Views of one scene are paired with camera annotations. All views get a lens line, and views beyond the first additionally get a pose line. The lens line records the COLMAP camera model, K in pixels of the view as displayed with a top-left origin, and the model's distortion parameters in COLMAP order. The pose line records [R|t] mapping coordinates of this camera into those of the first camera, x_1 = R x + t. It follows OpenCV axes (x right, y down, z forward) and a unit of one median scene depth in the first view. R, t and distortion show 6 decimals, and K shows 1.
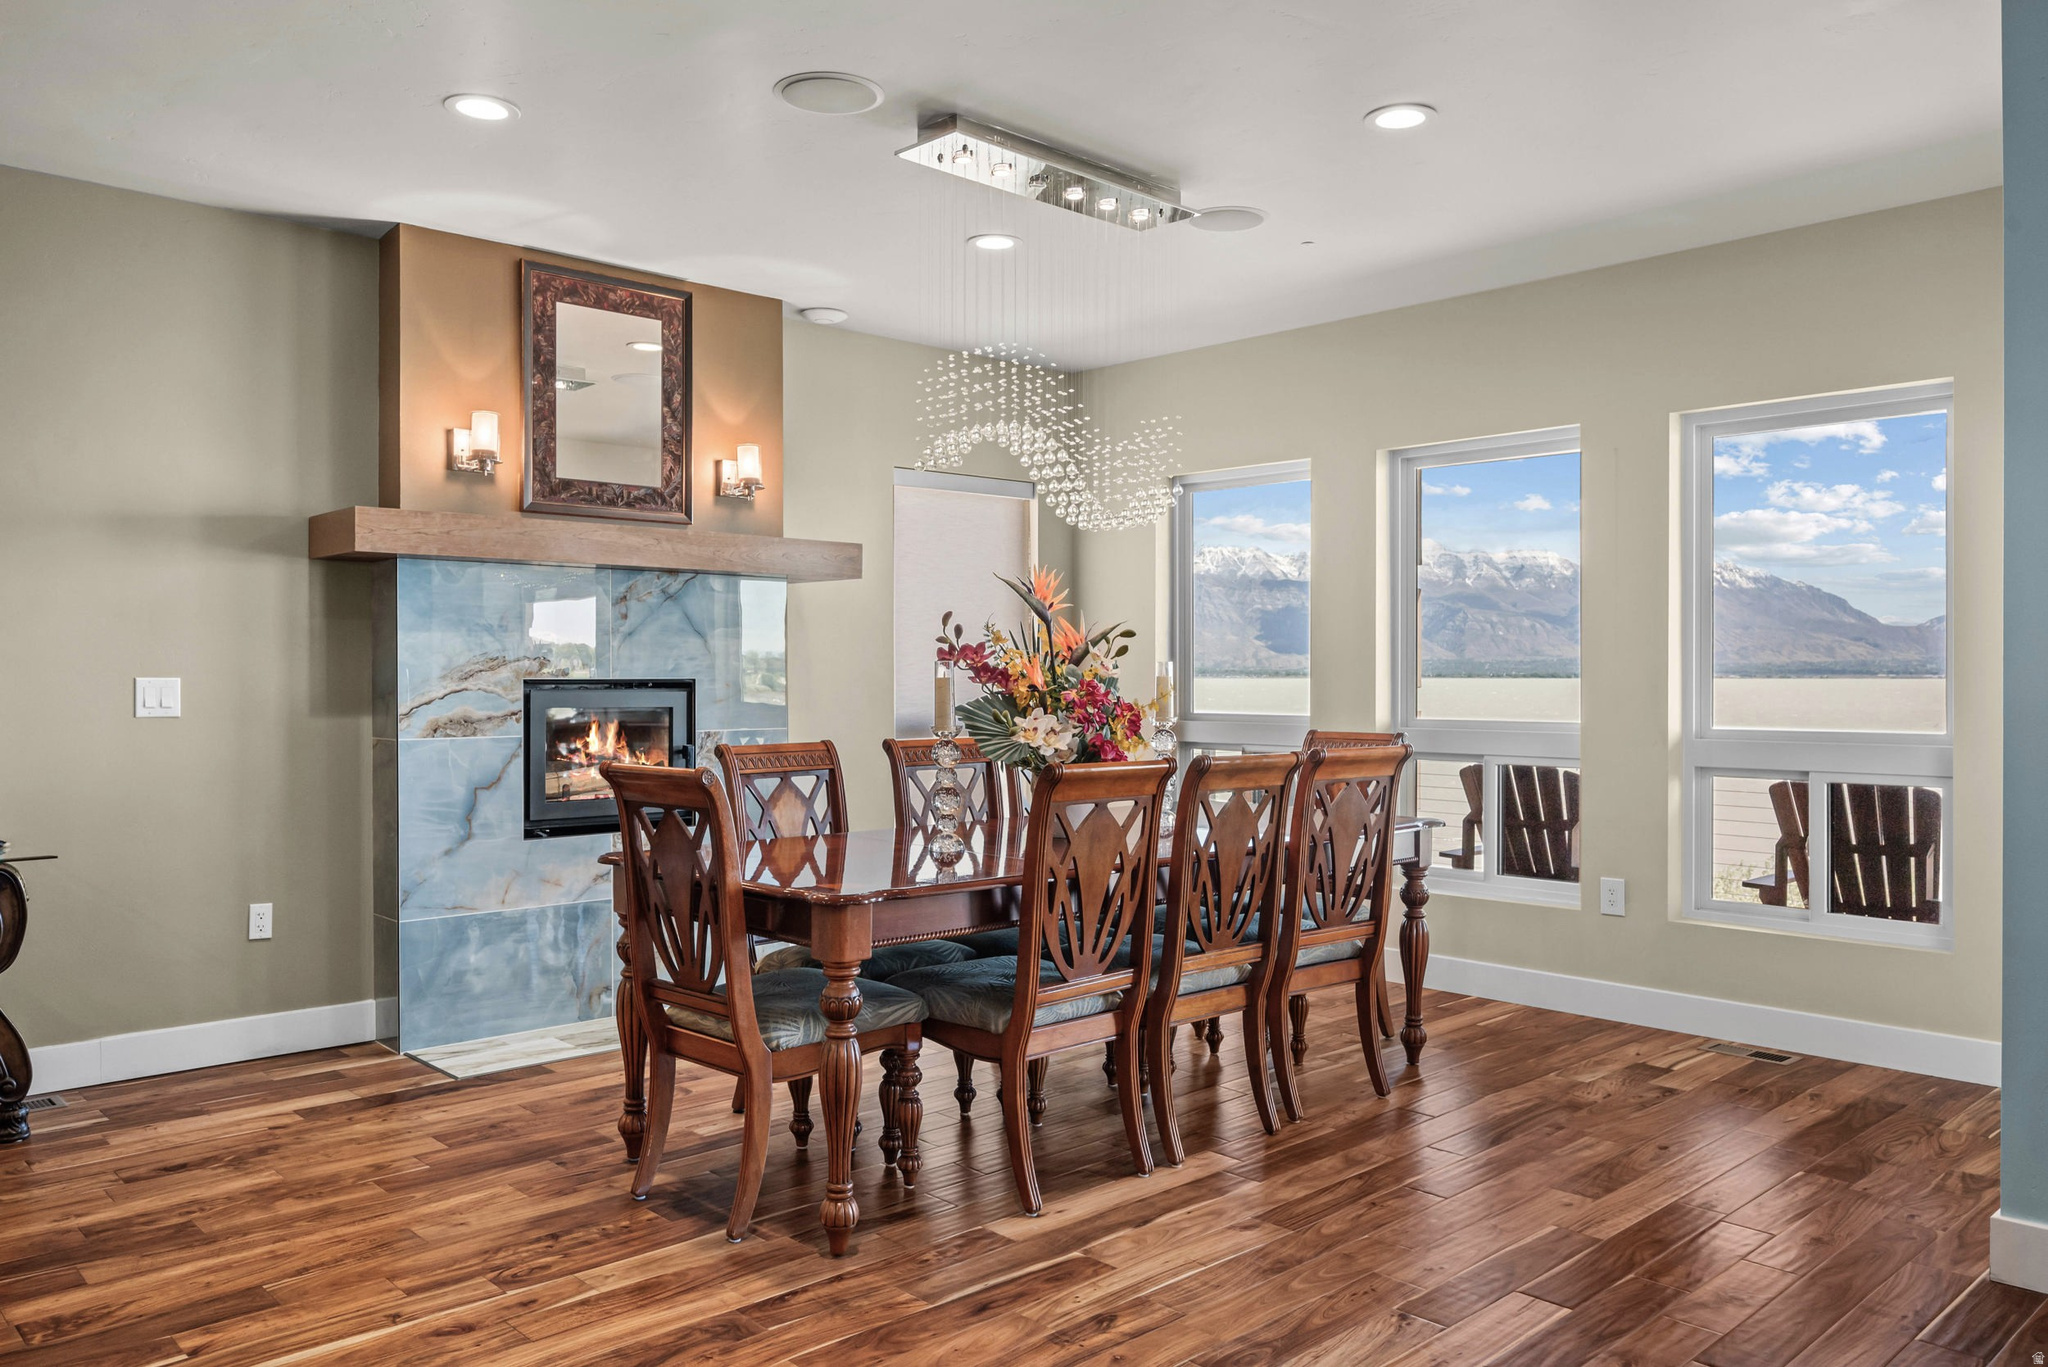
lens RADIAL K [[1599.8, 0, 1022.3], [0, 1599.8, 679.1], [0, 0, 1]] dist [-0.039640, -0.001479]
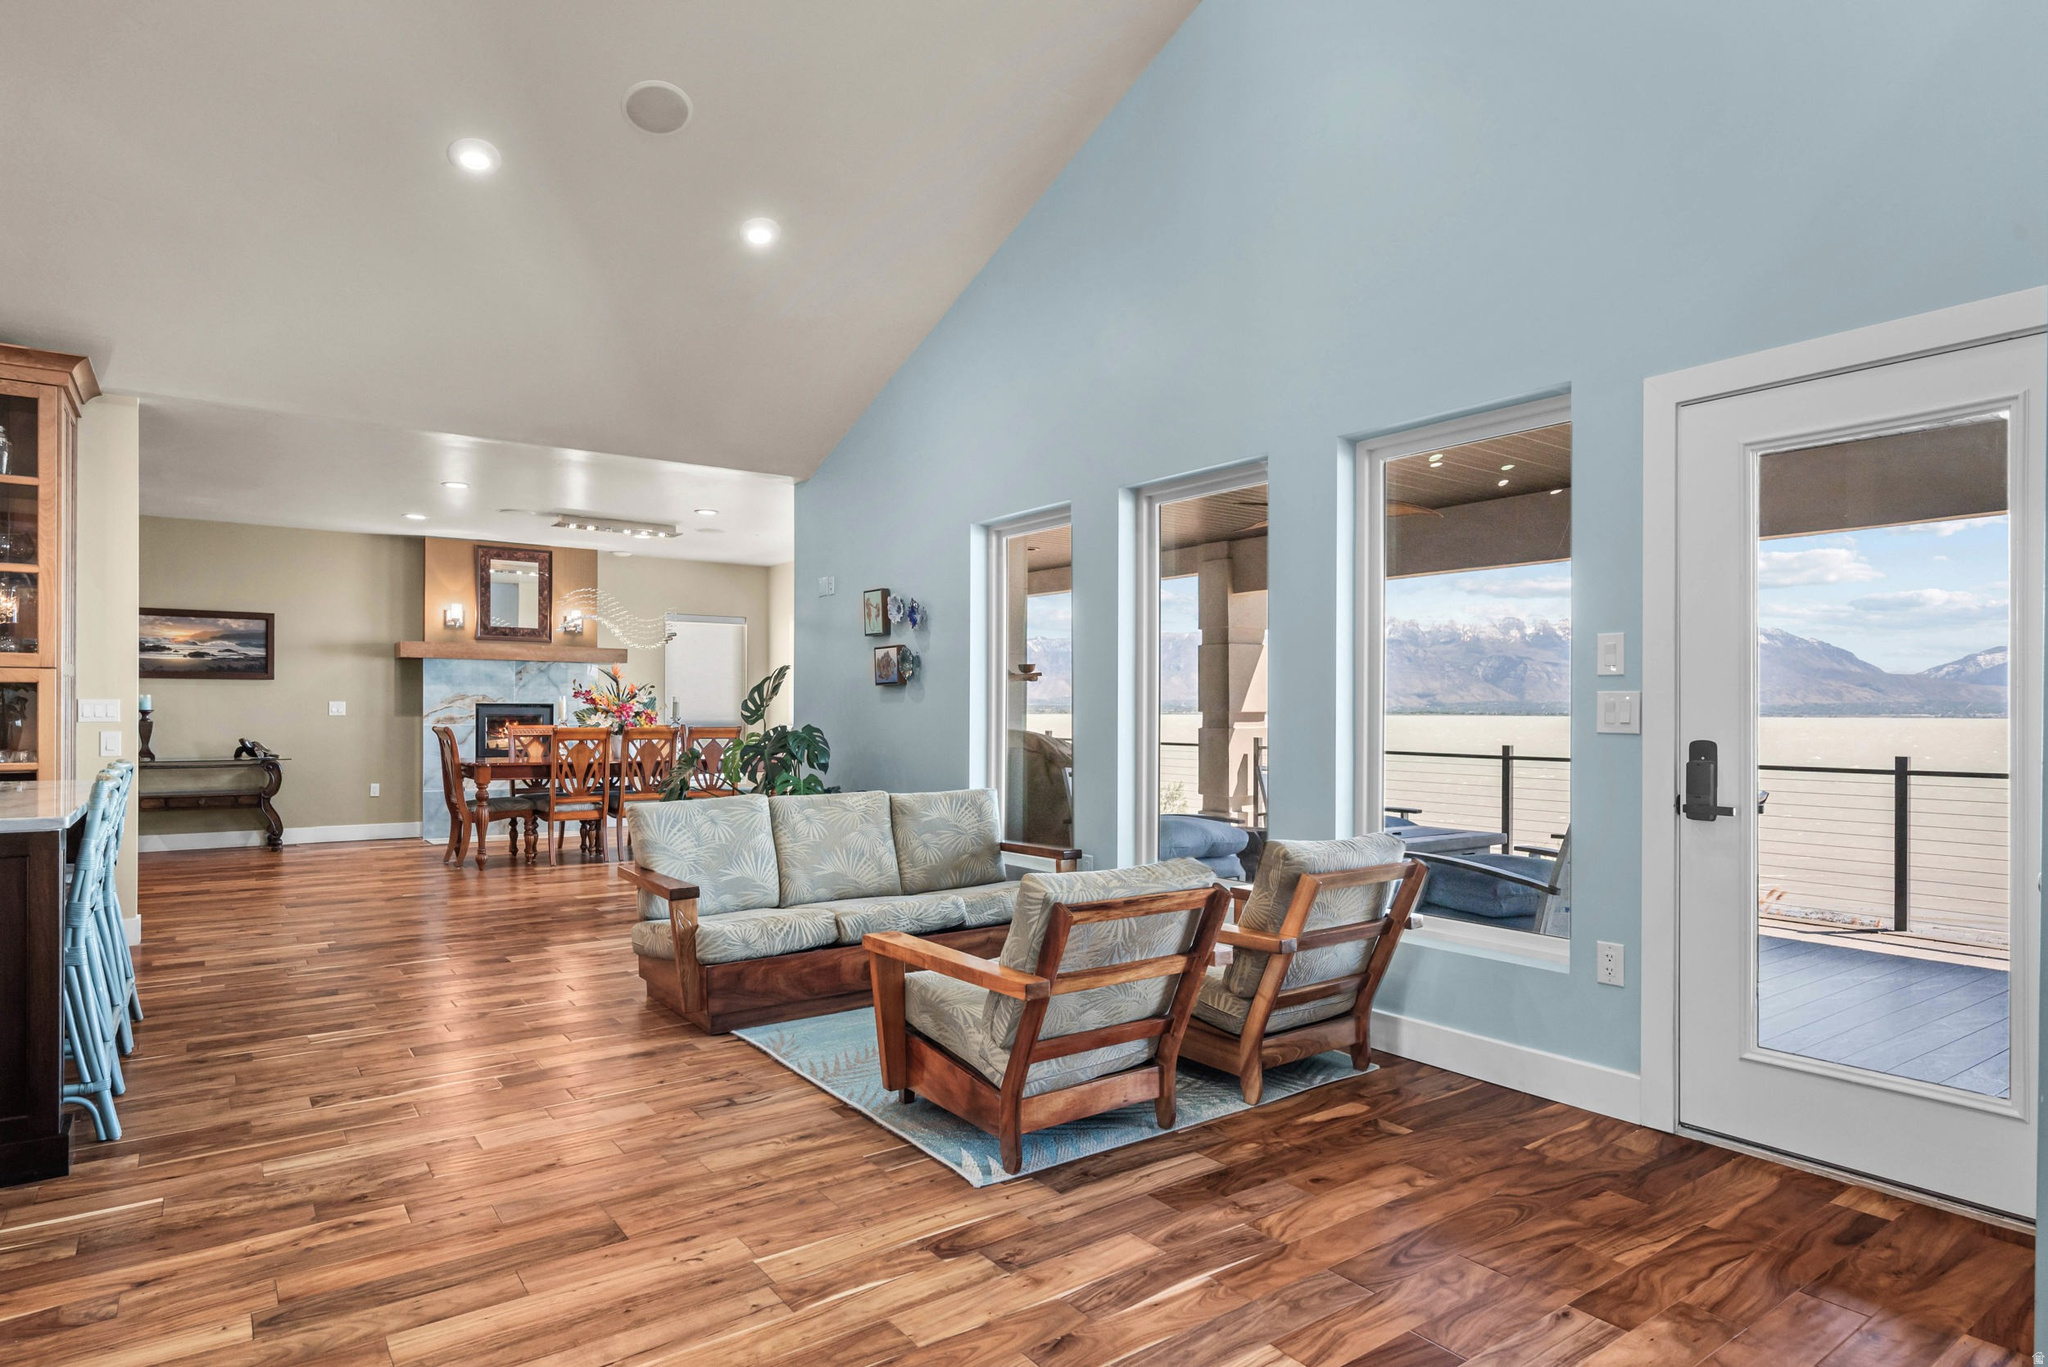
lens RADIAL K [[1208.3, 0, 1024.9], [0, 1208.3, 695.5], [0, 0, 1]] dist [0.003126, 0.000142]
pose [[0.990623, 0.001935, -0.136612, 0.834755], [-0.004145, 0.999865, -0.015889, 0.014579], [0.136563, 0.016306, 0.990497, -0.833668]]
